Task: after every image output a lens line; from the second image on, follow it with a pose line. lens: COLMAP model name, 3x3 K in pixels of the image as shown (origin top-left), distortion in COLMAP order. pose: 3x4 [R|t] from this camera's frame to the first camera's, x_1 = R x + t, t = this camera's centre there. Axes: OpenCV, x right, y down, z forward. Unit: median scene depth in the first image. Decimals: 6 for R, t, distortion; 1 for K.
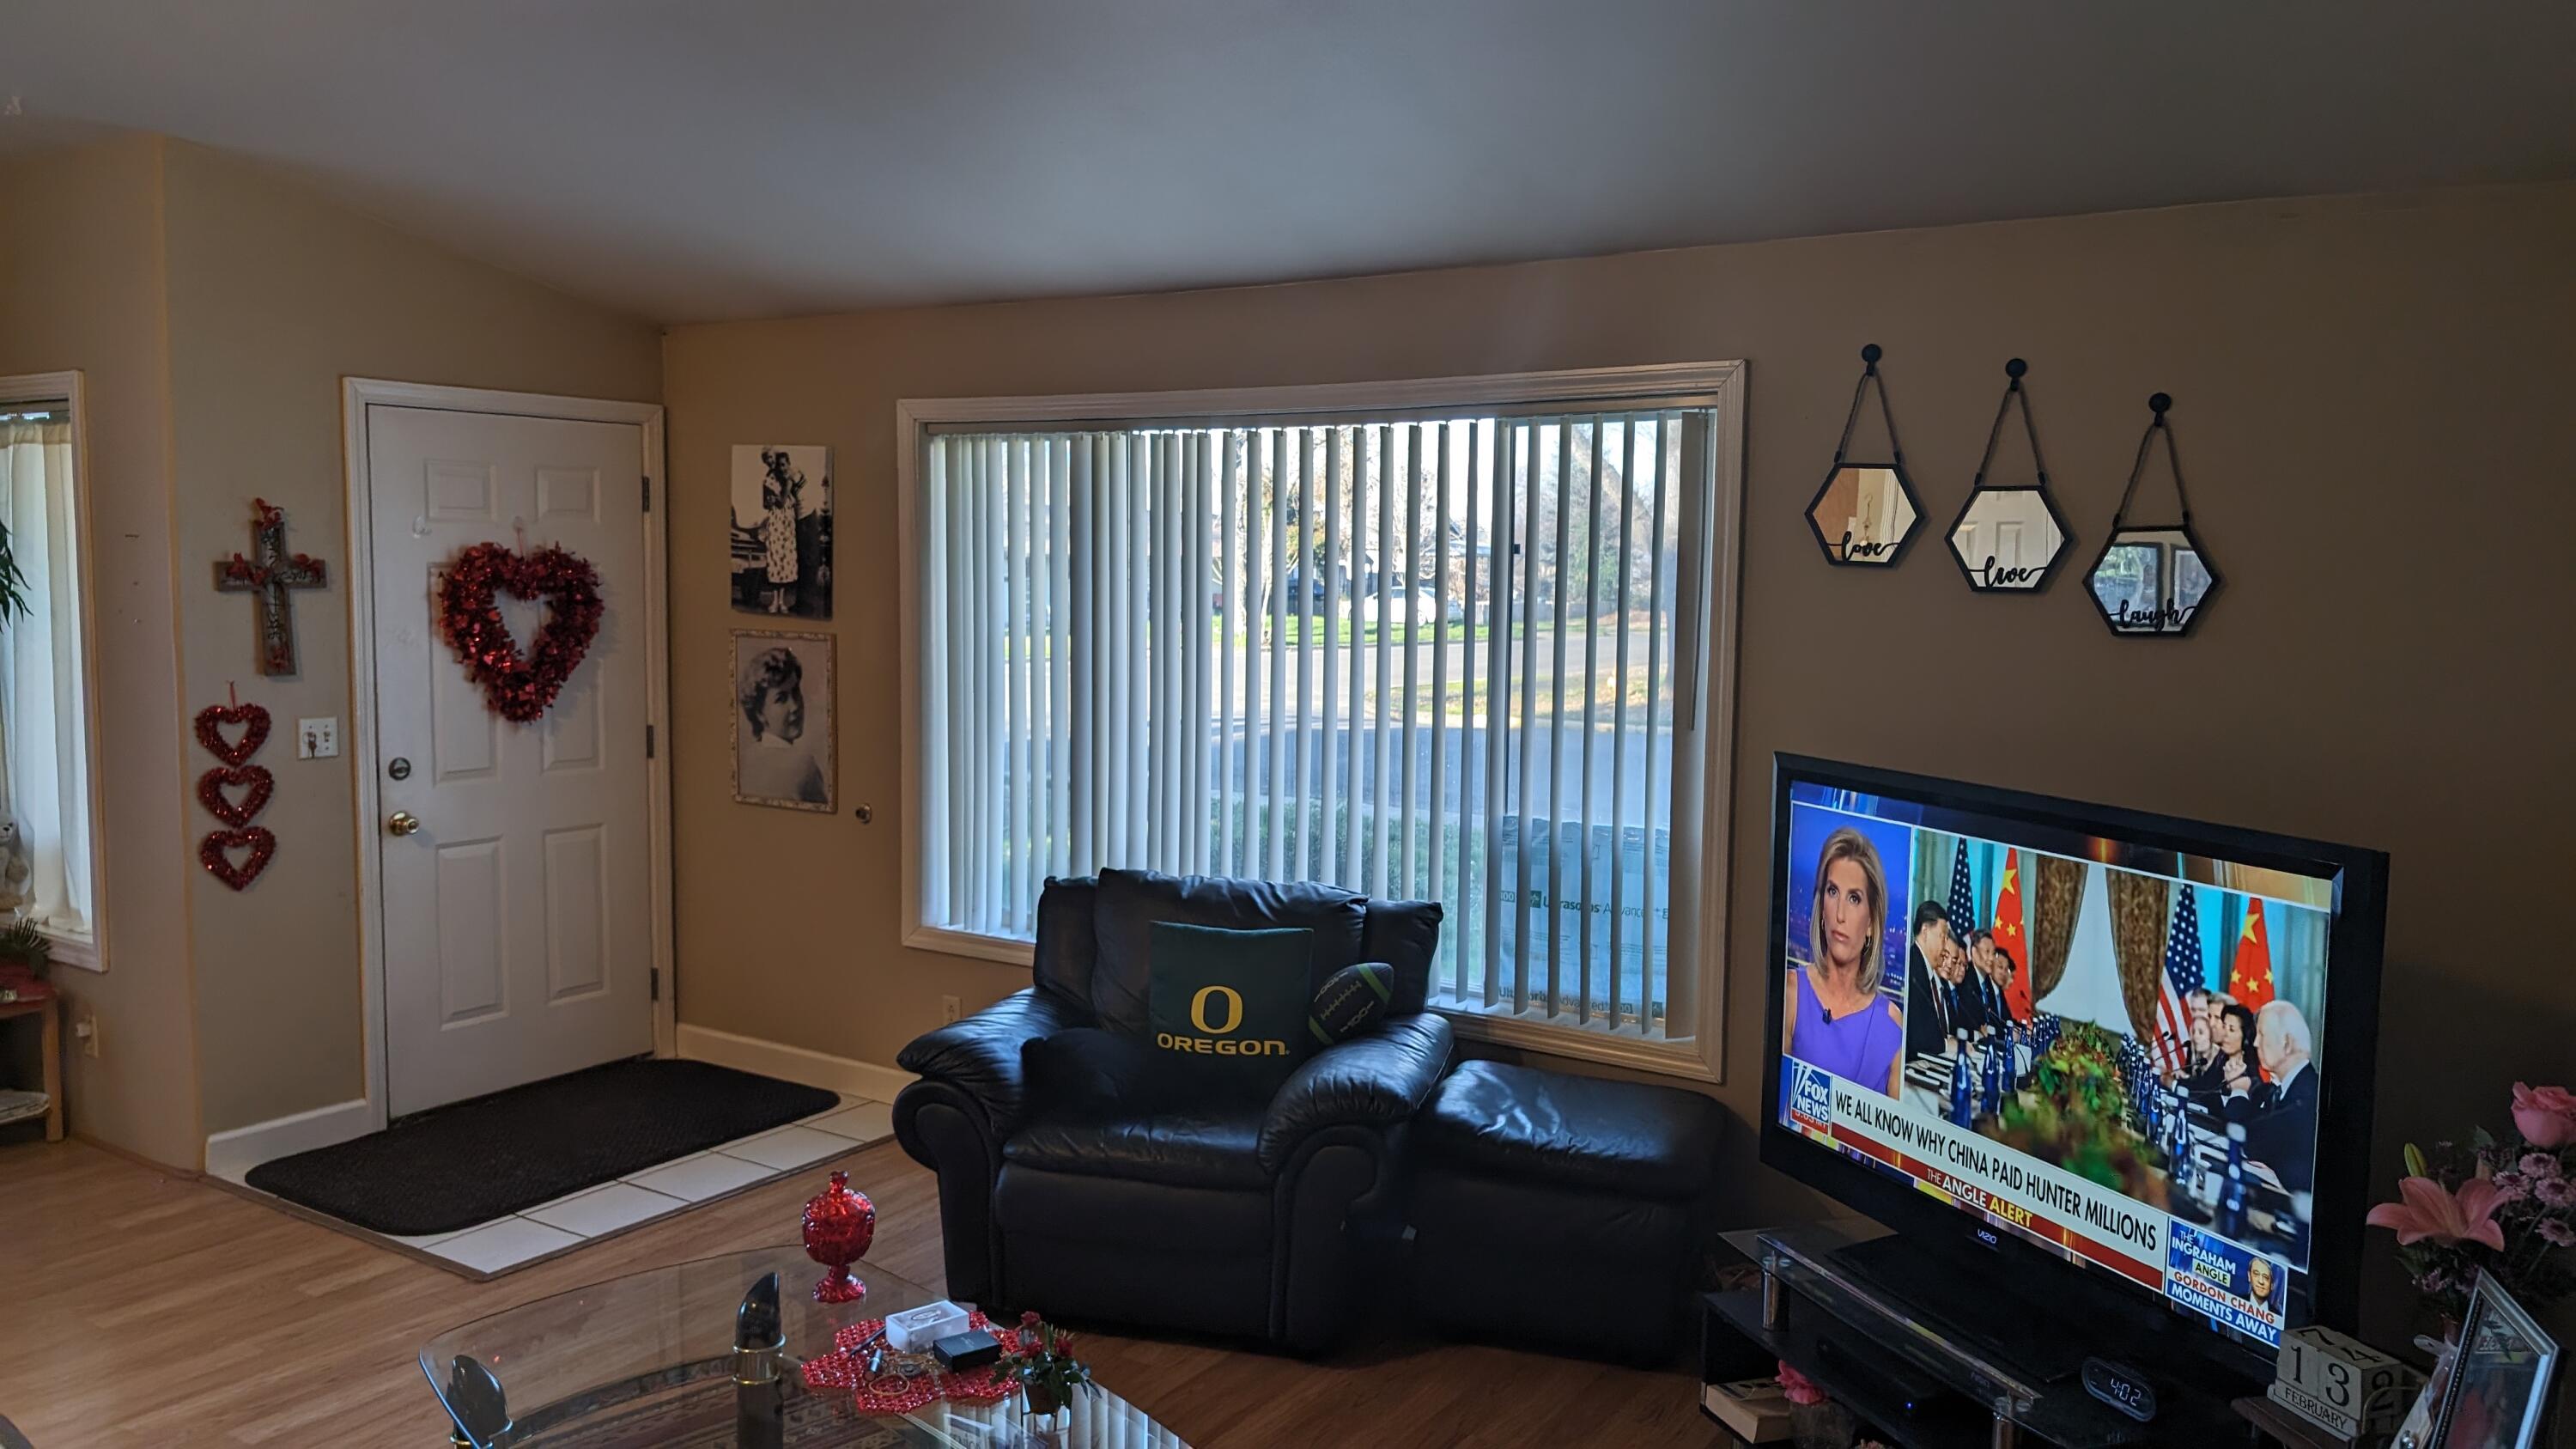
lens RADIAL K [[1888.6, 0, 1288.0], [0, 1888.6, 724.5], [0, 0, 1]] dist [0.005167, 0.008371]
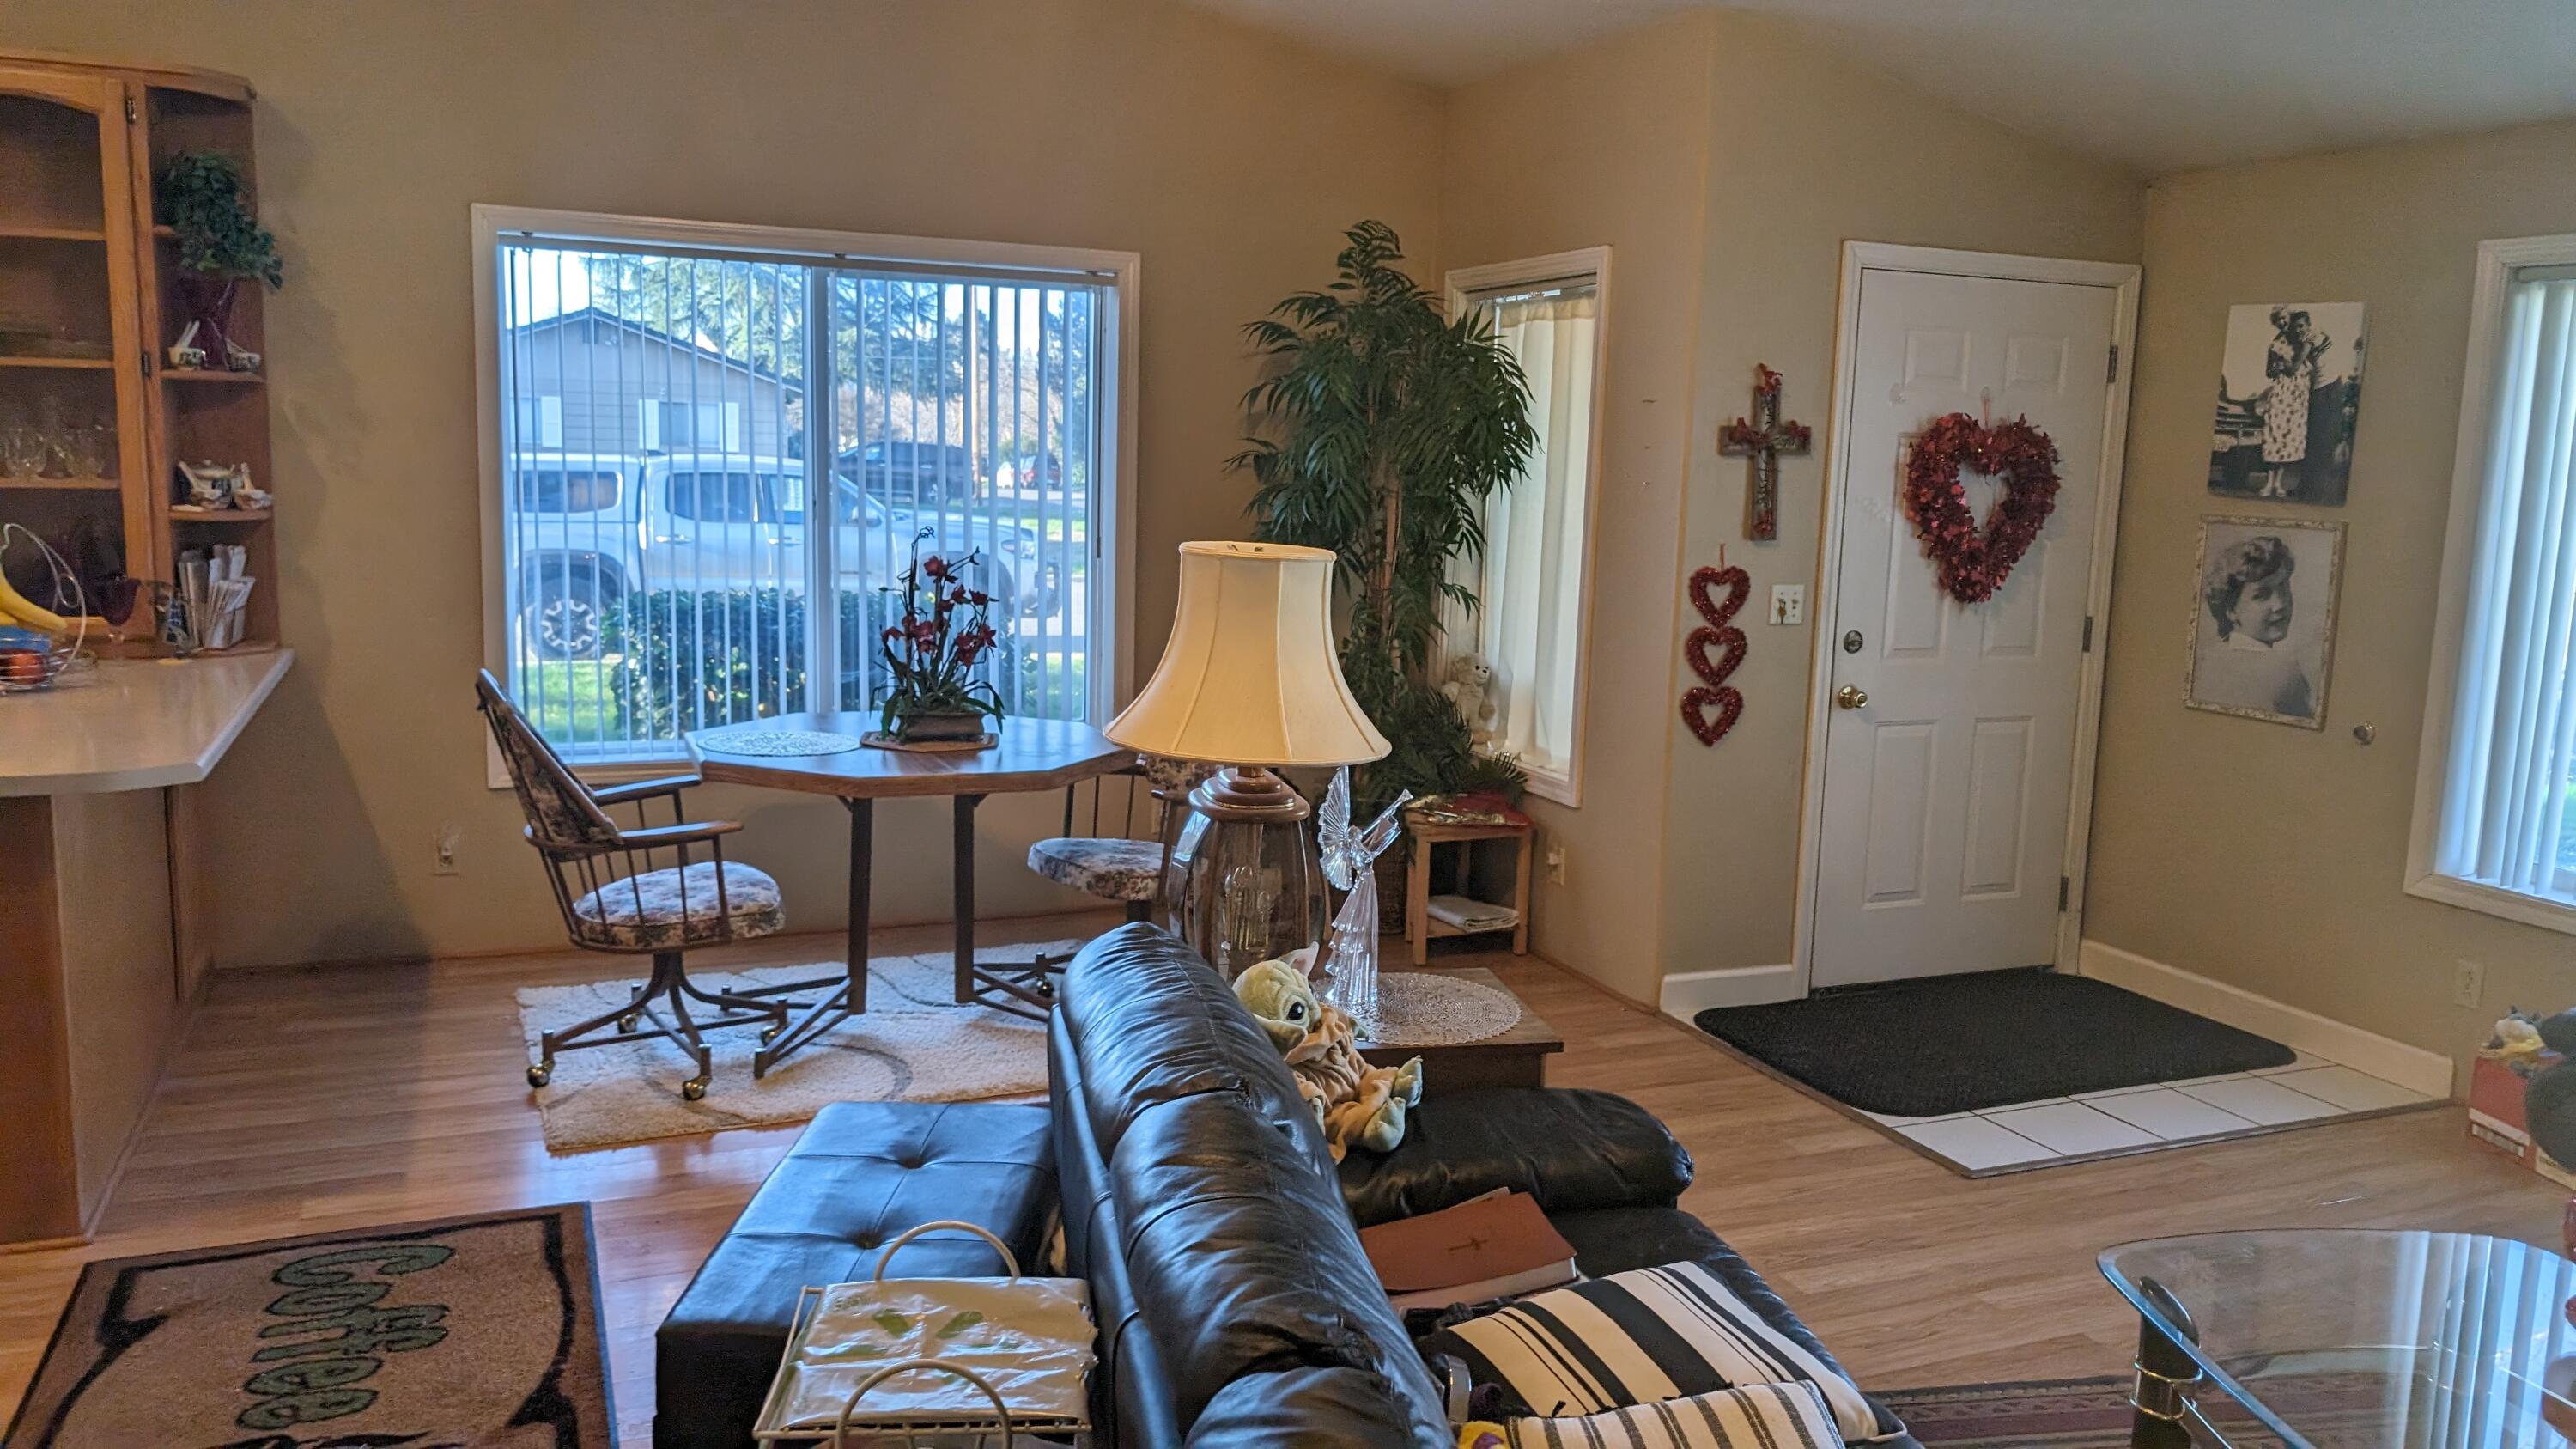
lens RADIAL K [[1888.6, 0, 1288.0], [0, 1888.6, 724.5], [0, 0, 1]] dist [0.005167, 0.008371]
pose [[0.825880, 0.096737, -0.555486, -0.156021], [-0.070811, 0.995167, 0.068027, 0.019693], [0.559382, -0.016848, 0.828739, 0.013740]]
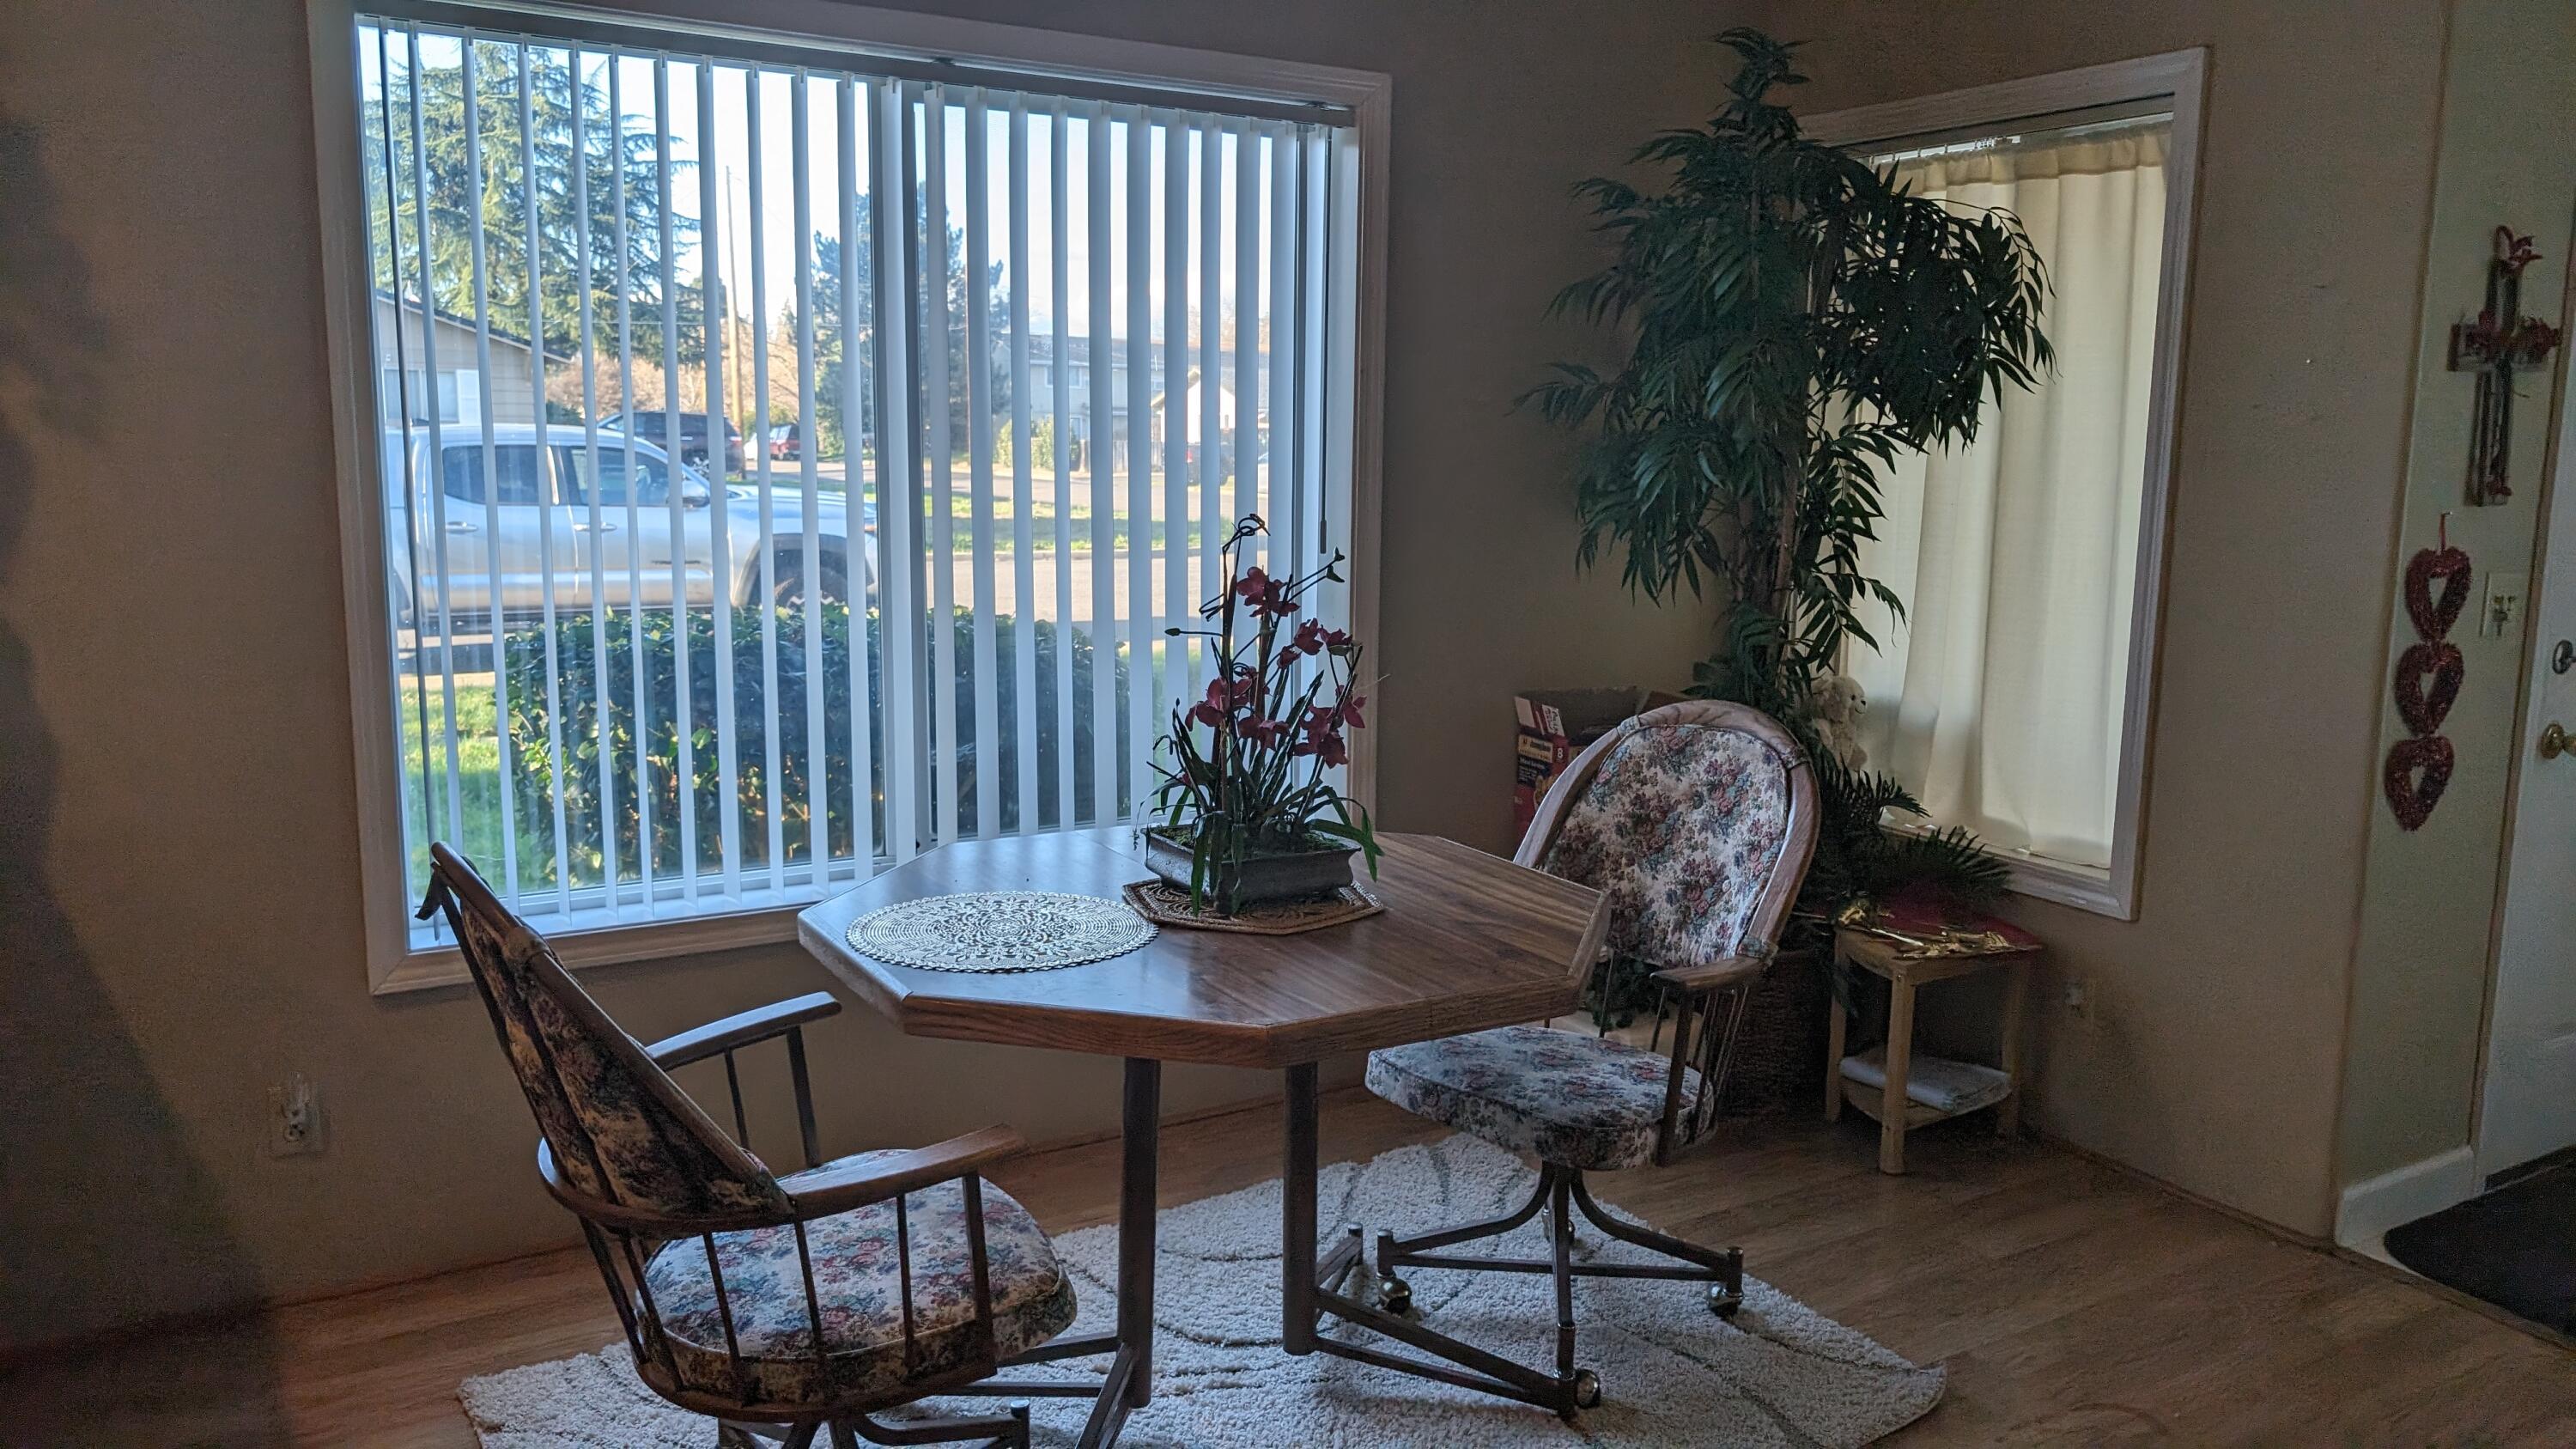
lens RADIAL K [[1862.3, 0, 1284.6], [0, 1862.3, 713.8], [0, 0, 1]] dist [0.002108, -0.006586]
pose [[0.898541, 0.070831, -0.433137, -0.570234], [-0.043351, 0.996389, 0.073008, 0.015349], [0.436744, -0.046823, 0.898366, 0.225882]]
